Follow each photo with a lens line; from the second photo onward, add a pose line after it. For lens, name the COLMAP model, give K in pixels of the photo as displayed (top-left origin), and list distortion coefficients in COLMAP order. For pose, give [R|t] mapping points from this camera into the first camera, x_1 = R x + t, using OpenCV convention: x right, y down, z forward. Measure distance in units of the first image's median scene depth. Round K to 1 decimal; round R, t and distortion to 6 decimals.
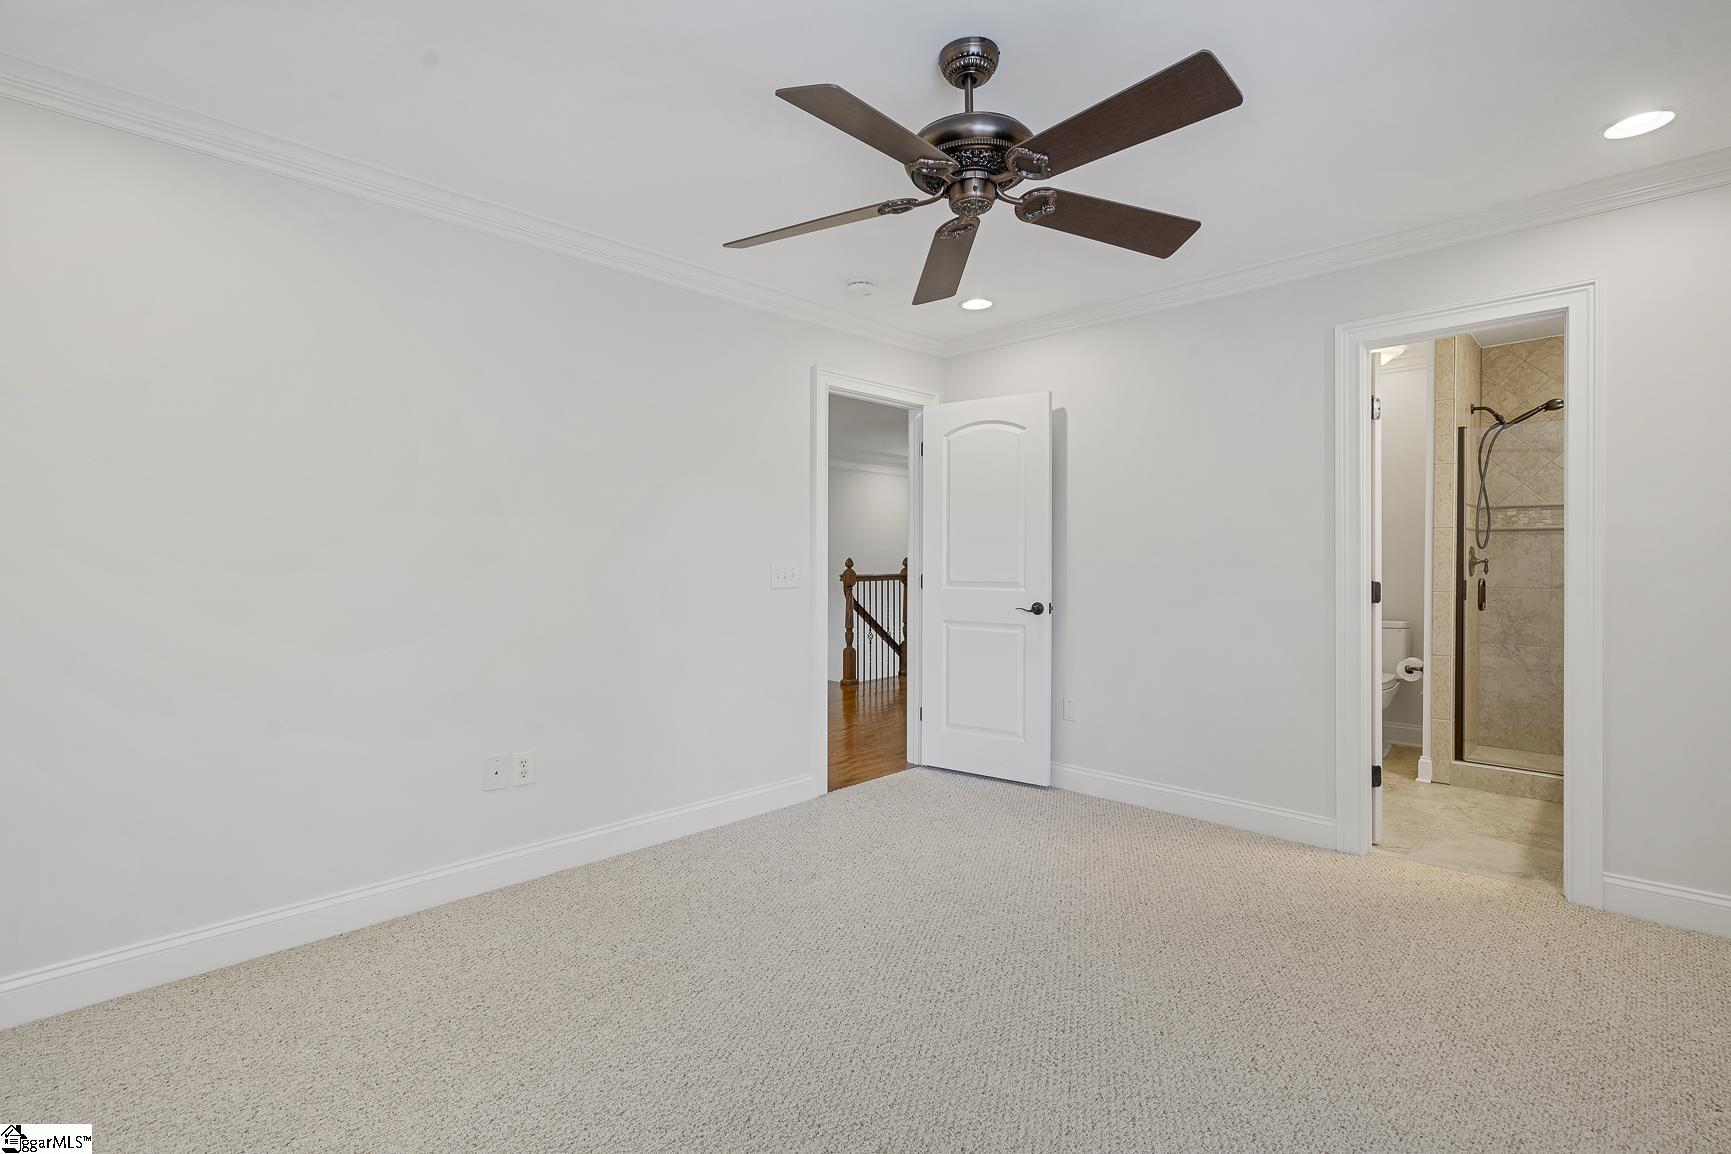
lens RADIAL K [[807.9, 0, 862.4], [0, 807.9, 562.5], [0, 0, 1]] dist [-0.002042, -0.000100]
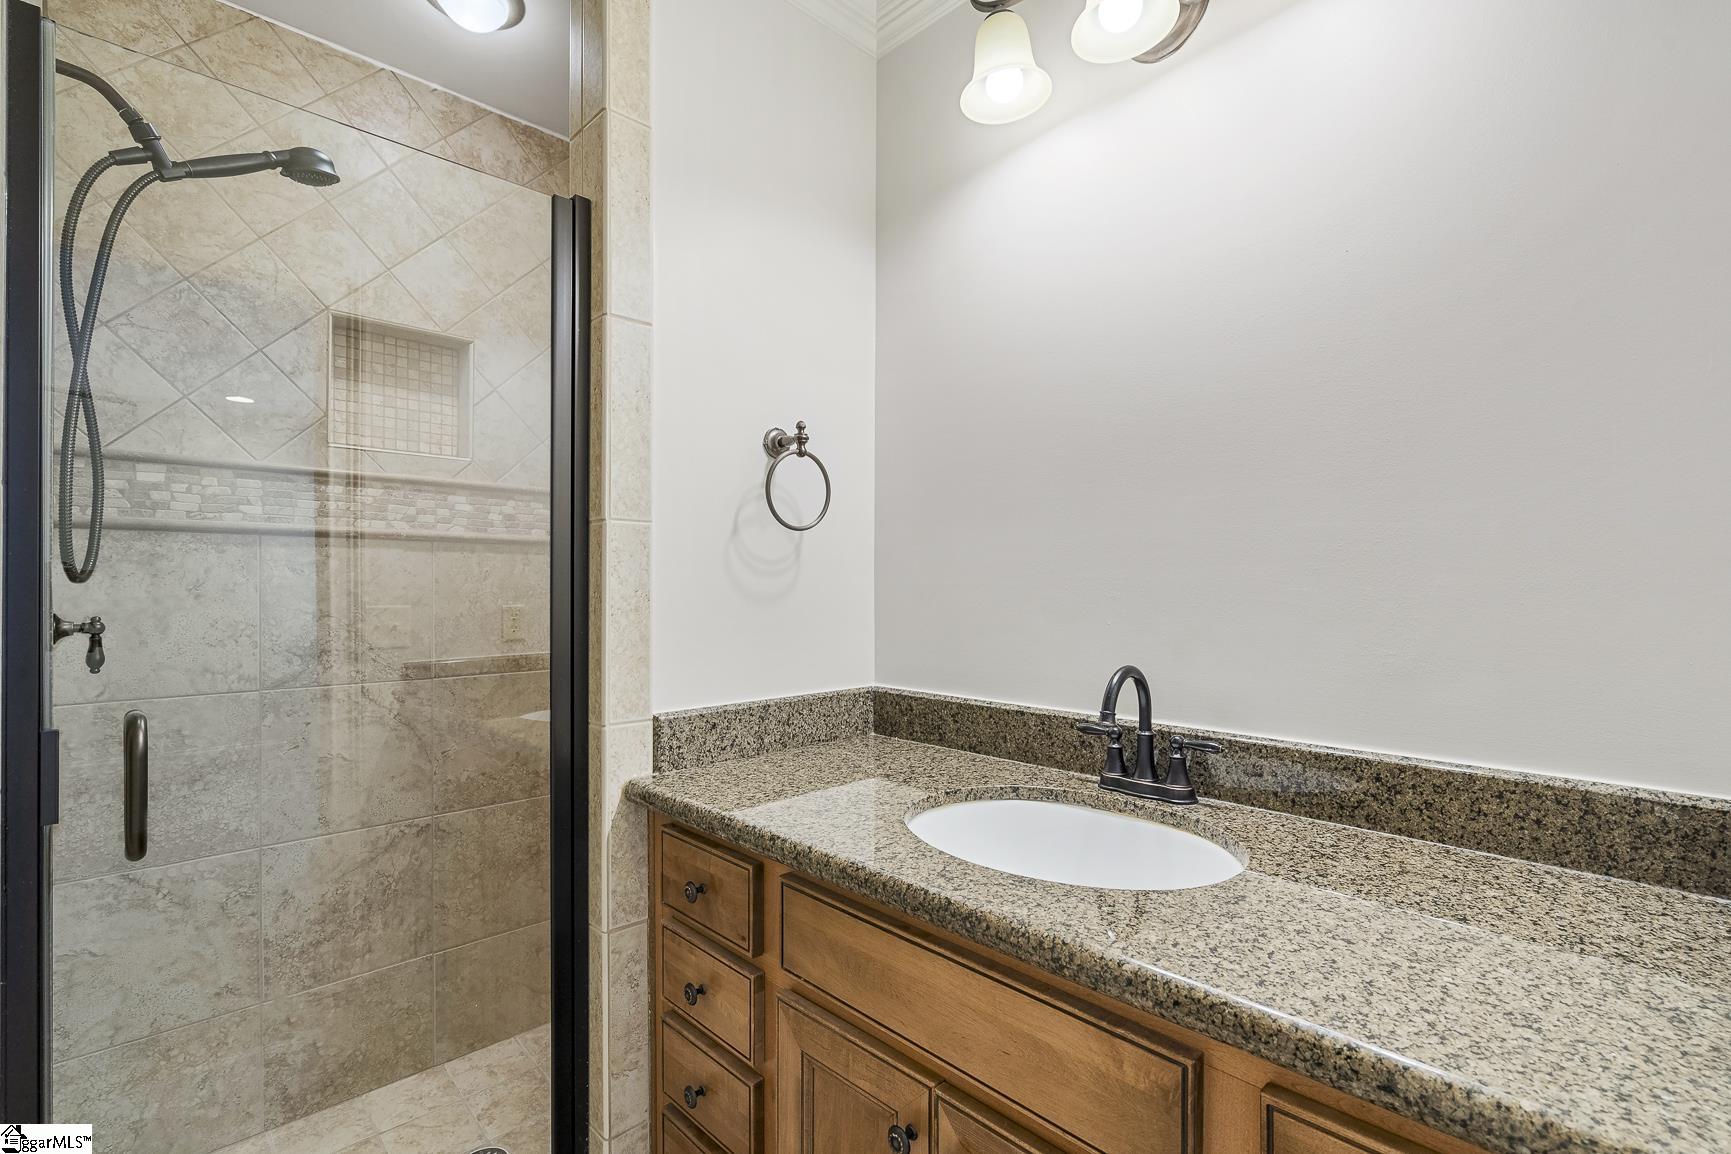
lens RADIAL K [[785.4, 0, 867.1], [0, 785.4, 596.0], [0, 0, 1]] dist [-0.000799, 0.000127]
pose [[0.028961, -0.005166, 0.999567, 0.491212], [0.002197, 0.999985, 0.005104, -0.012463], [-0.999578, 0.002048, 0.028972, 0.699923]]
